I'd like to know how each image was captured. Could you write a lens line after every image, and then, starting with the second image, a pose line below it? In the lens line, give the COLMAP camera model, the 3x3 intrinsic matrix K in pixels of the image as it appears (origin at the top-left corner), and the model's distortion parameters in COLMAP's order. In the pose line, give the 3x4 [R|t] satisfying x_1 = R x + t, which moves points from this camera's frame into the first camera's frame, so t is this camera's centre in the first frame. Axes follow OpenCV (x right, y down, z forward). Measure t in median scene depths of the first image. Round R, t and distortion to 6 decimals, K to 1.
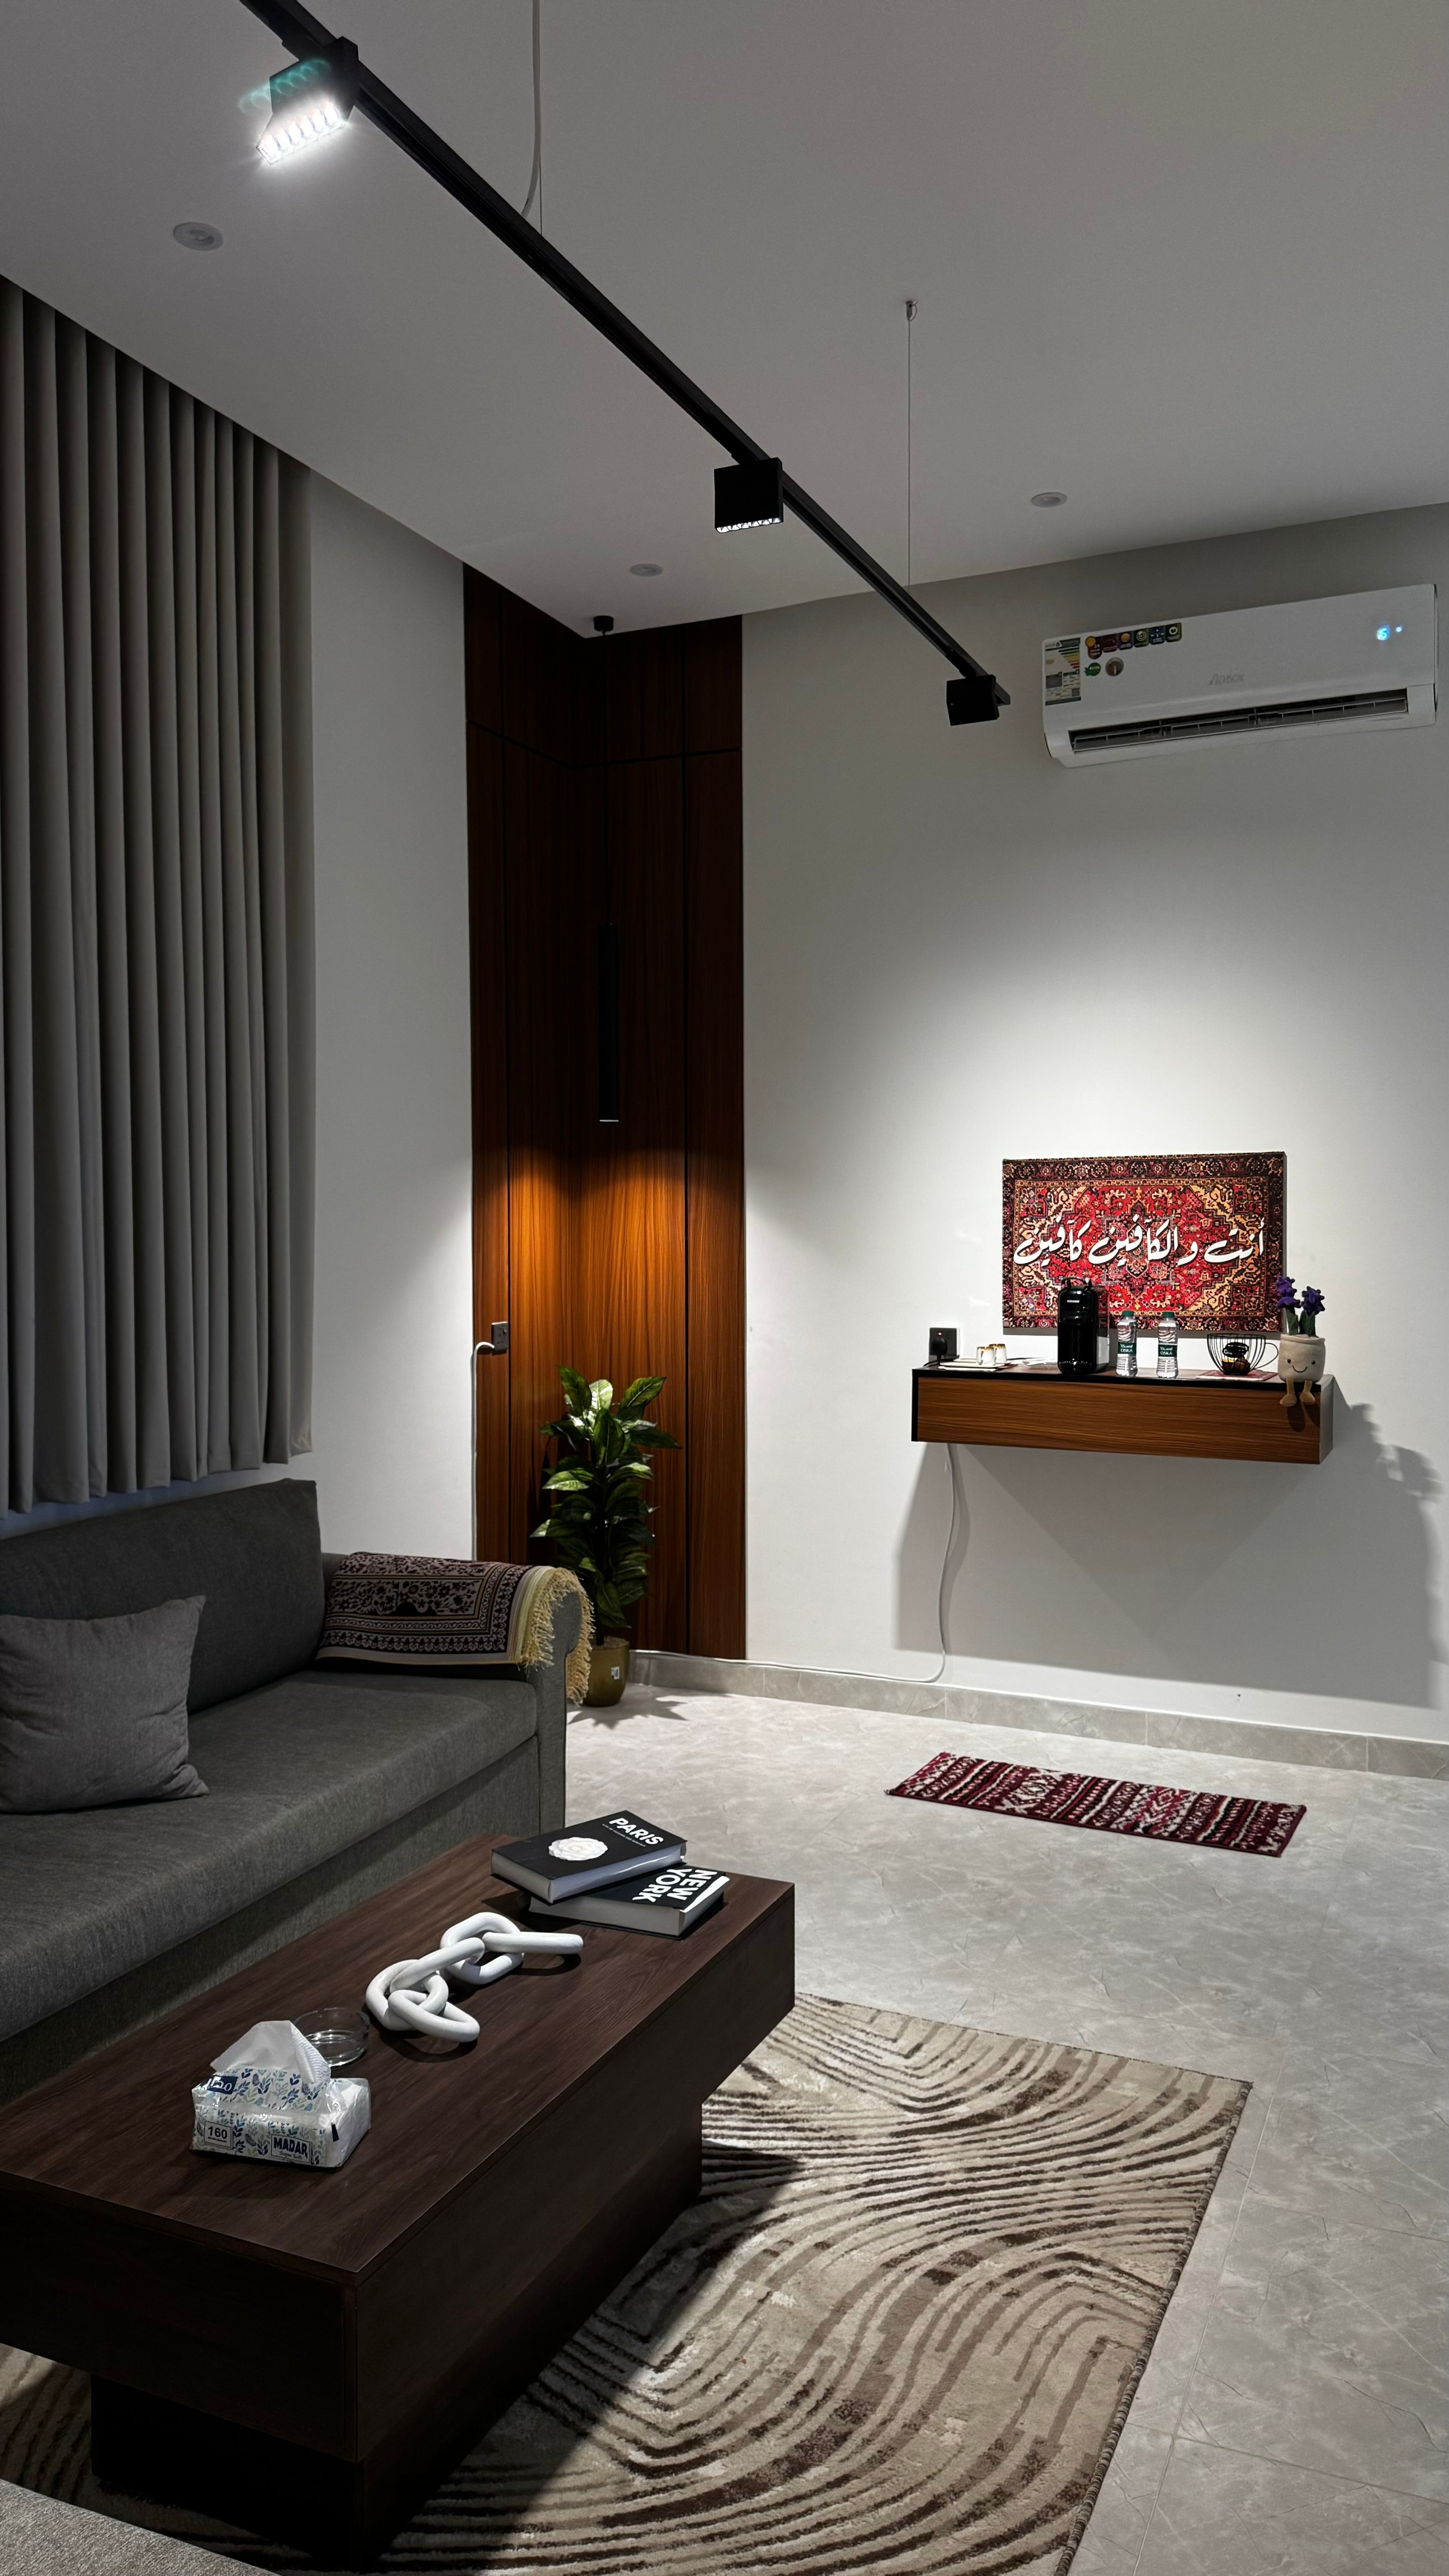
lens RADIAL K [[1795.6, 0, 710.4], [0, 1795.6, 1300.0], [0, 0, 1]] dist [0.092956, -0.151556]
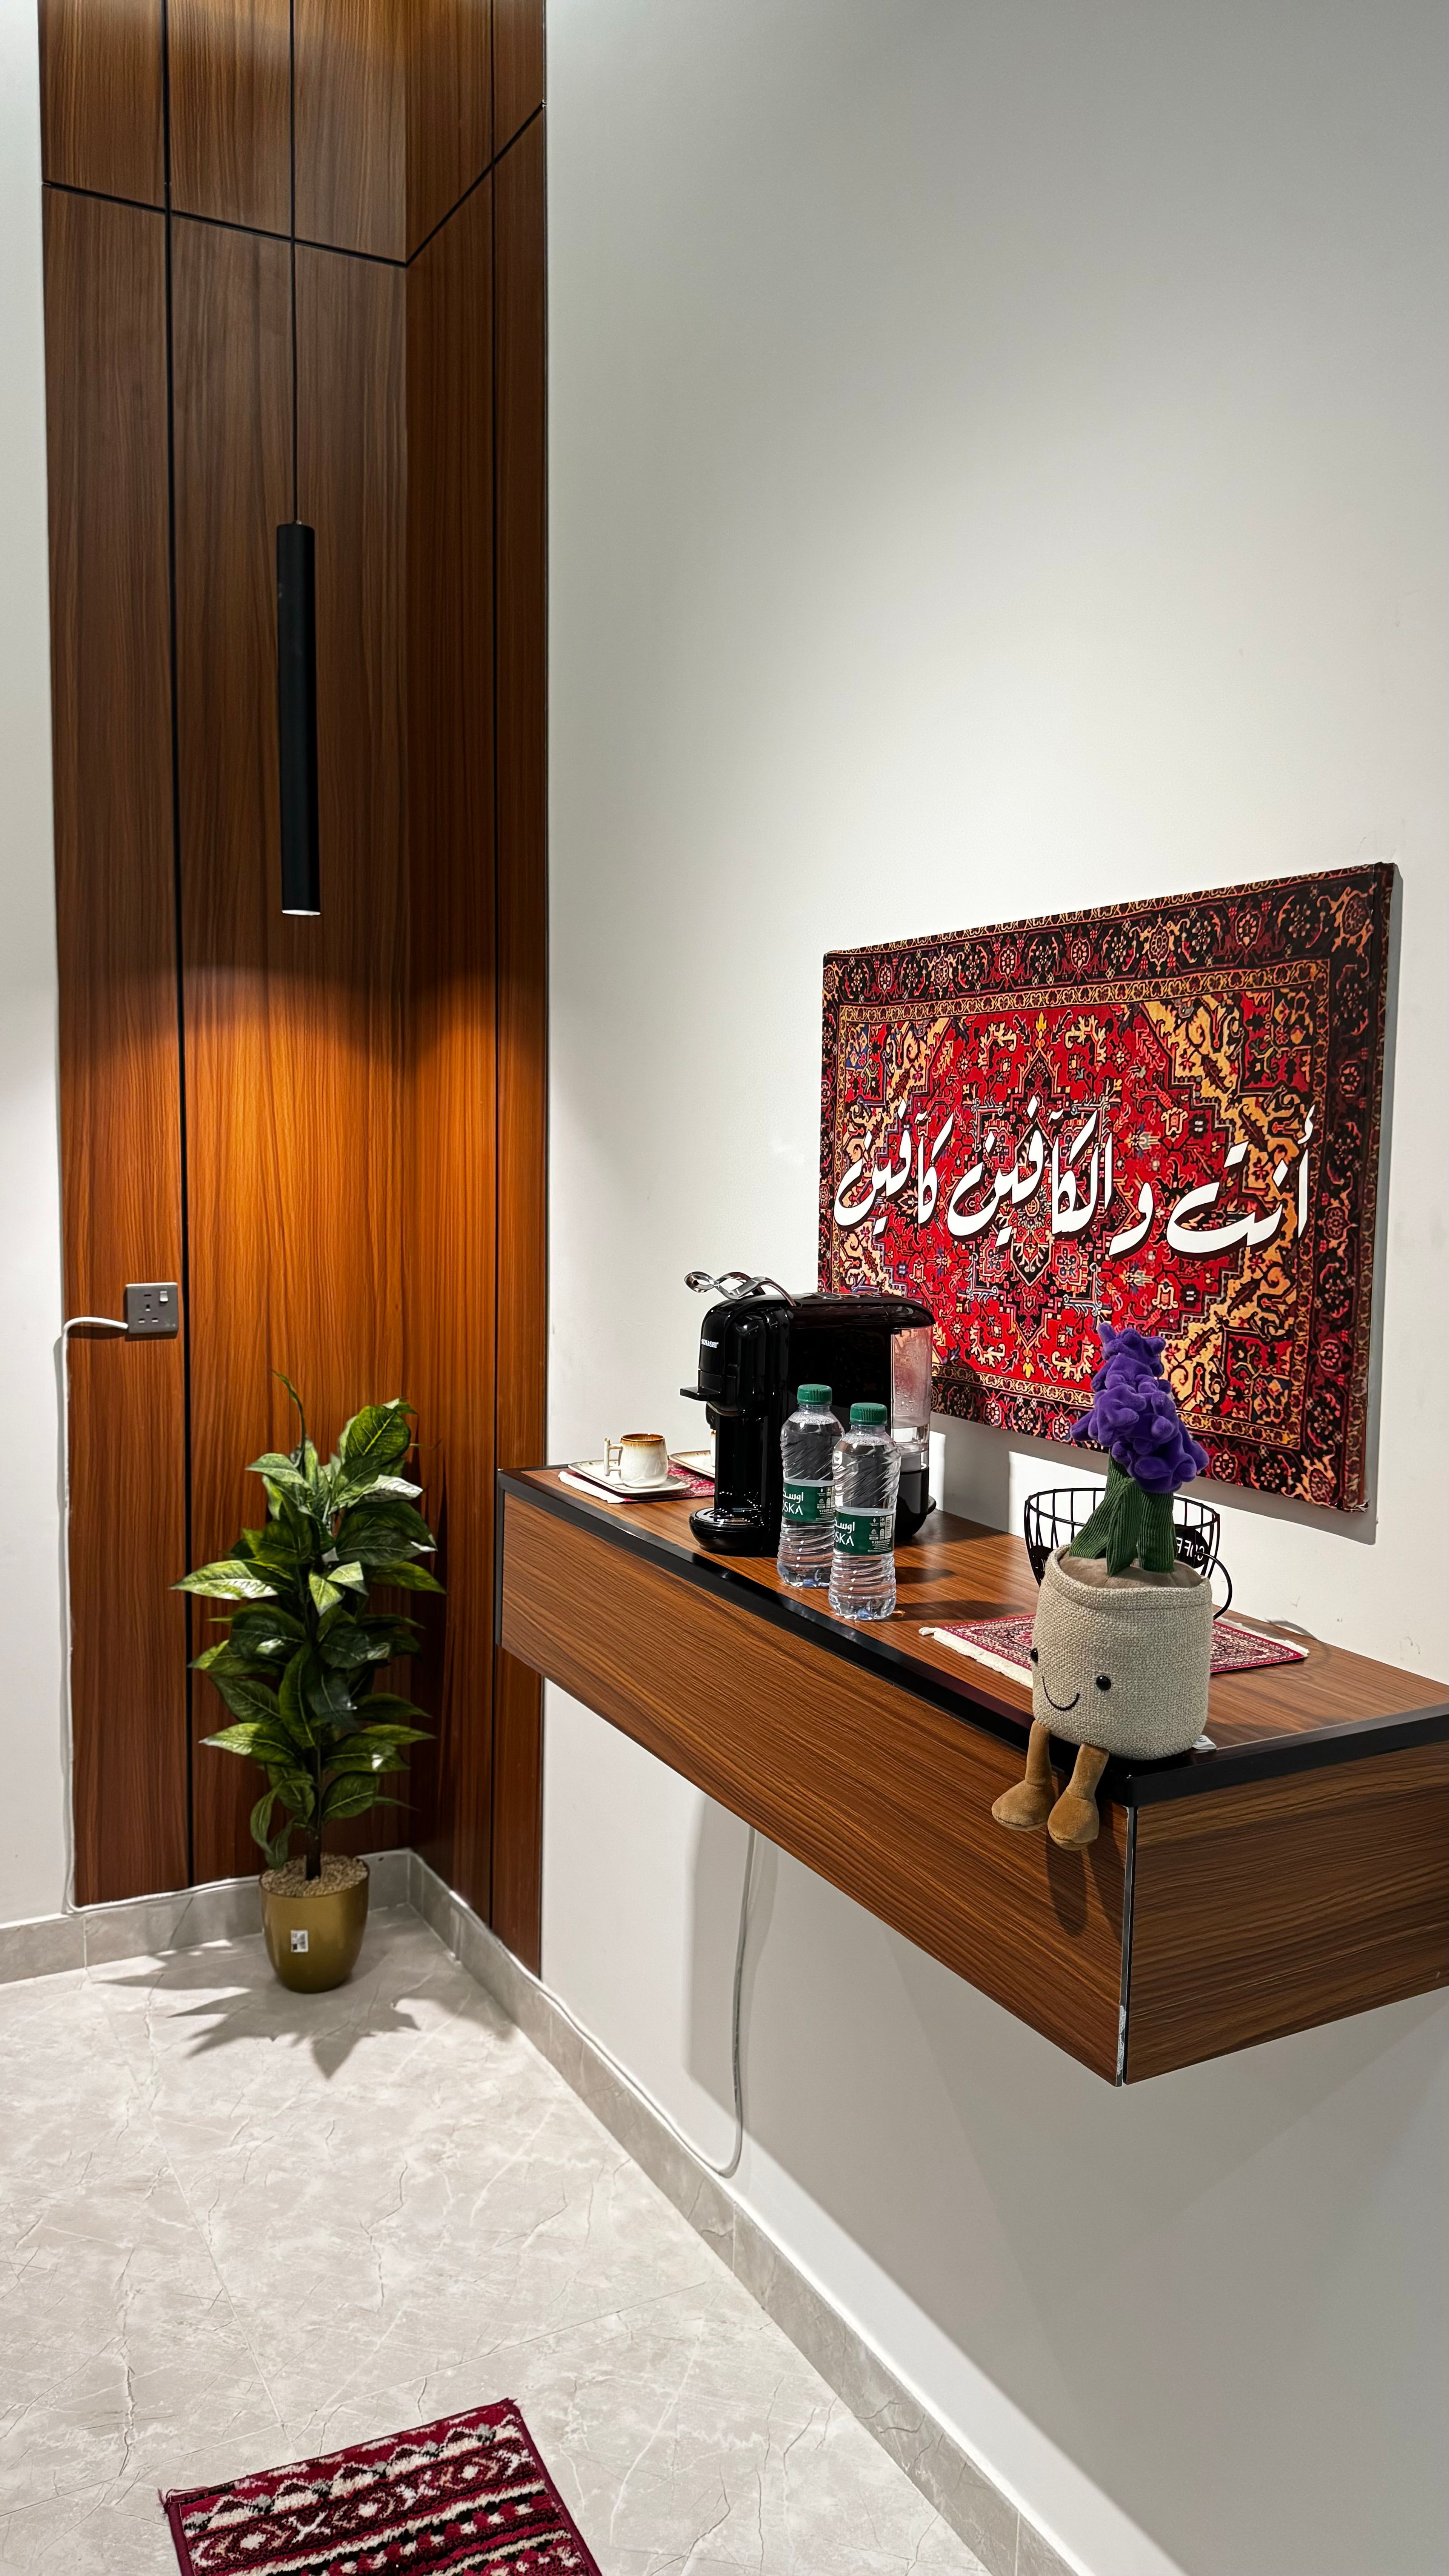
lens RADIAL K [[1810.5, 0, 722.2], [0, 1810.5, 1319.7], [0, 0, 1]] dist [0.097796, -0.115085]
pose [[0.793821, 0.079448, -0.602940, 0.399336], [-0.044144, 0.996342, 0.073166, -0.028417], [0.606547, -0.031464, 0.794425, 0.698126]]
